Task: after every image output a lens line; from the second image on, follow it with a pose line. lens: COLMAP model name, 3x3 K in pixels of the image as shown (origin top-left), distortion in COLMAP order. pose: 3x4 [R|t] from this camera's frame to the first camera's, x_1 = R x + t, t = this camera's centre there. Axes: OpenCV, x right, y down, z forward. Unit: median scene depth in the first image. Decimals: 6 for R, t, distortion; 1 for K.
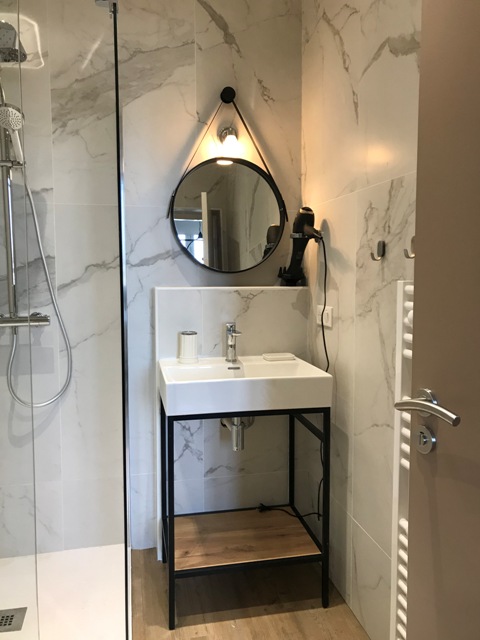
lens RADIAL K [[517.6, 0, 240.3], [0, 517.6, 319.3], [0, 0, 1]] dist [0.048808, -0.052393]
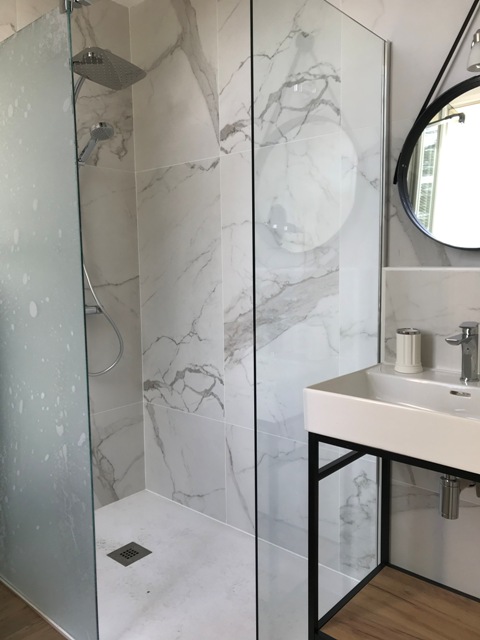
lens RADIAL K [[517.6, 0, 240.1], [0, 517.6, 320.2], [0, 0, 1]] dist [0.048808, -0.052393]
pose [[0.586813, 0.075543, -0.806191, 0.527166], [-0.069923, 0.996647, 0.042494, -0.482033], [0.806698, 0.031435, 0.590127, 0.371040]]
